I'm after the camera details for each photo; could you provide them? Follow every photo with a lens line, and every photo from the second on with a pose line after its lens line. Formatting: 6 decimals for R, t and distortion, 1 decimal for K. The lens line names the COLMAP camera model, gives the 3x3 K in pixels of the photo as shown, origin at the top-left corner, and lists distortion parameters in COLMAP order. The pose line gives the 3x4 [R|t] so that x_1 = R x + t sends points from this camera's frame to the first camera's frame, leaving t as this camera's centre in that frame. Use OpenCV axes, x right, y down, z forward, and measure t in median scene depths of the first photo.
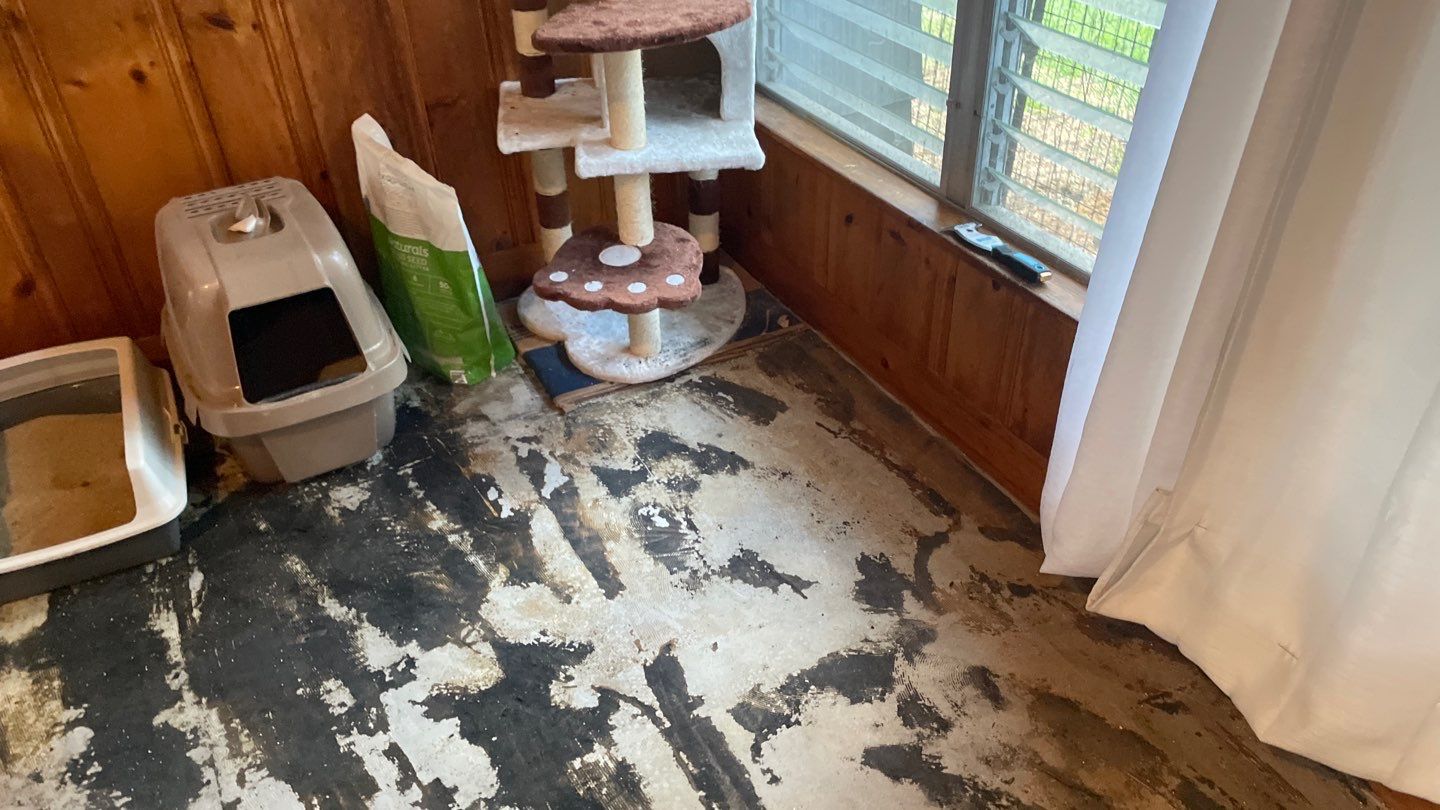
lens RADIAL K [[1052.5, 0, 720.0], [0, 1052.5, 405.0], [0, 0, 1]] dist [0.083391, -0.109051]
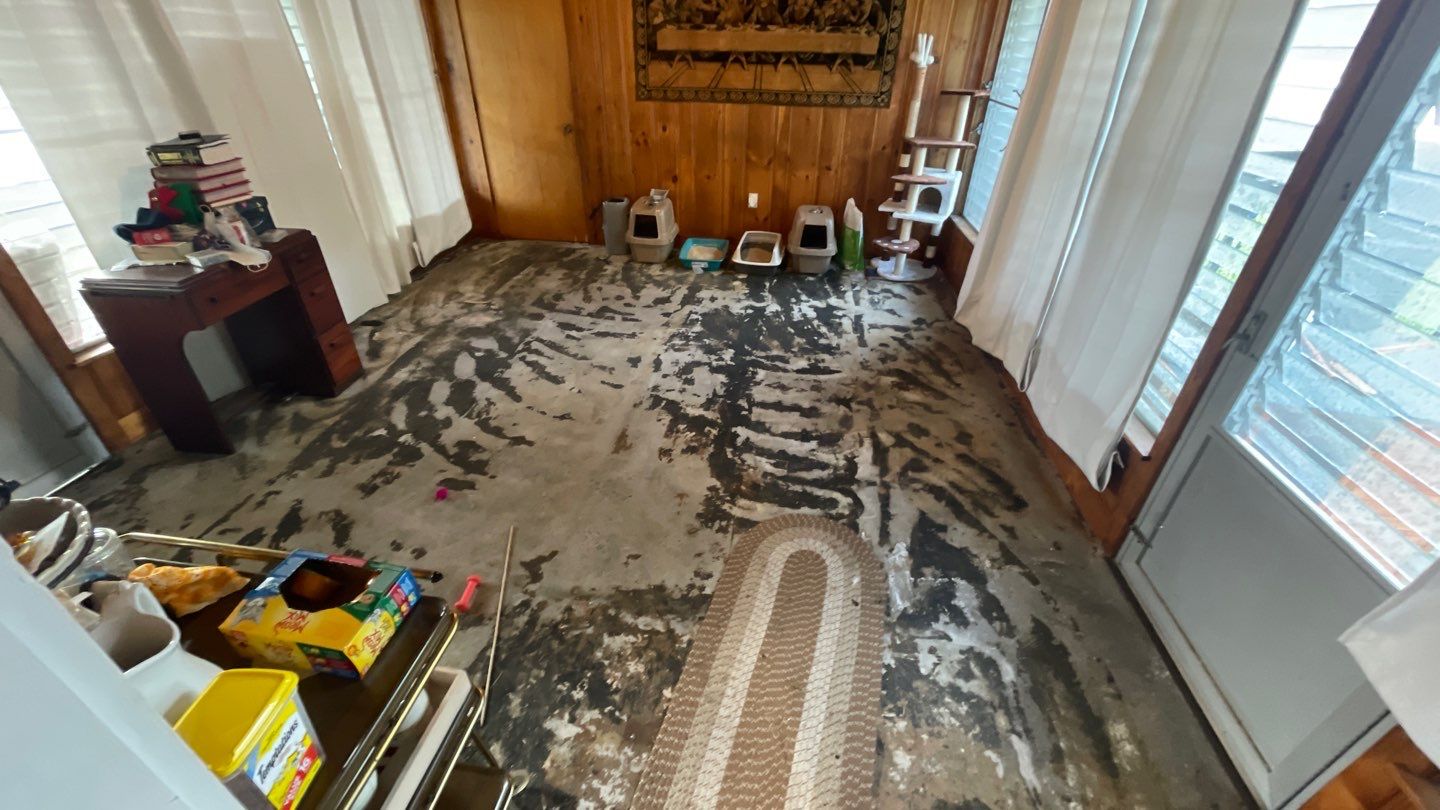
lens RADIAL K [[574.8, 0, 718.0], [0, 574.8, 409.2], [0, 0, 1]] dist [0.000132, 0.000109]
pose [[0.797358, 0.355411, -0.487753, 0.703920], [-0.386202, 0.921540, 0.040152, 0.663867], [0.463754, 0.156356, 0.872058, -1.161640]]
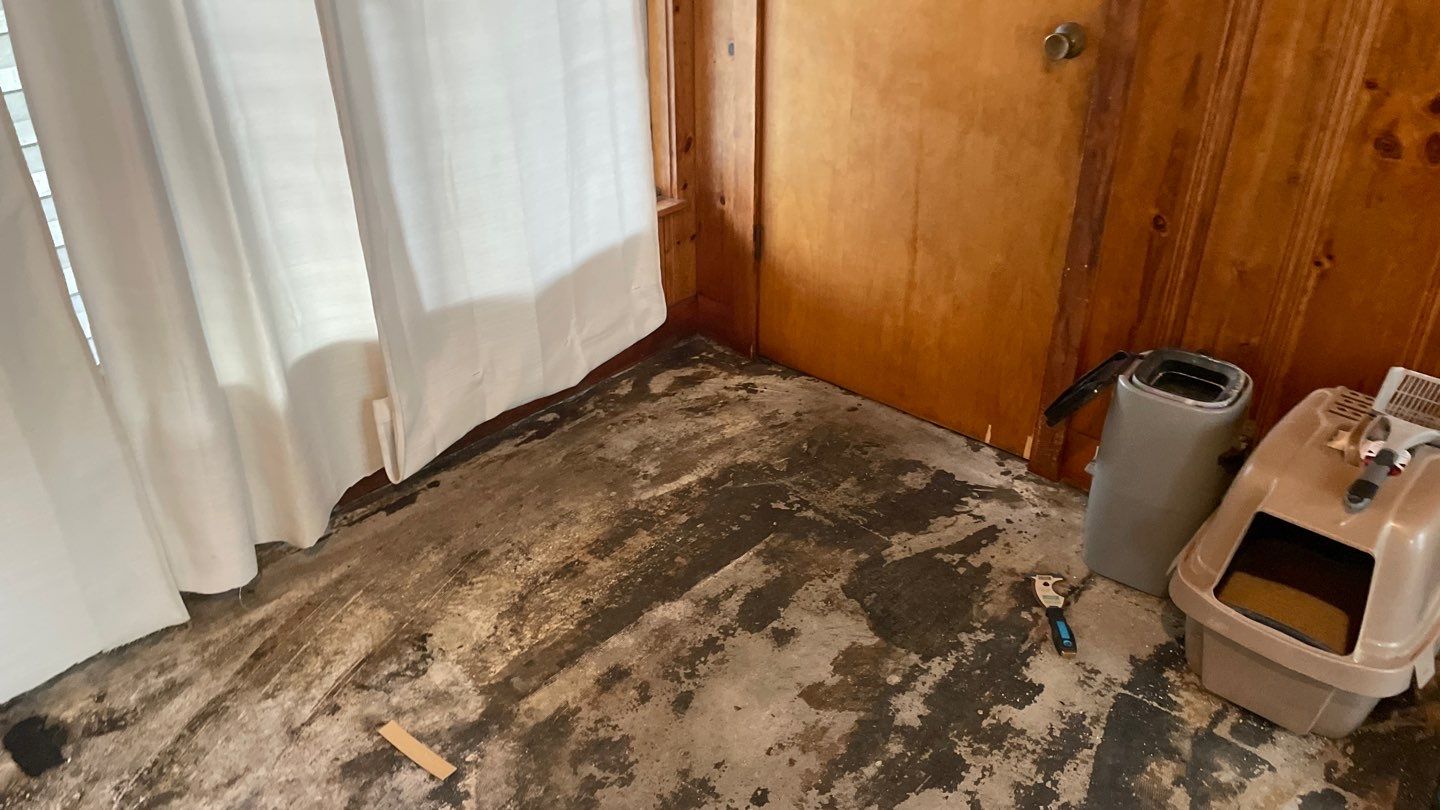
lens RADIAL K [[1052.5, 0, 720.0], [0, 1052.5, 405.0], [0, 0, 1]] dist [0.083391, -0.109051]
pose [[0.296815, 0.506773, -0.809371, -0.529205], [-0.564152, 0.776904, 0.279557, 0.066356], [0.770476, 0.373632, 0.516494, -0.154369]]
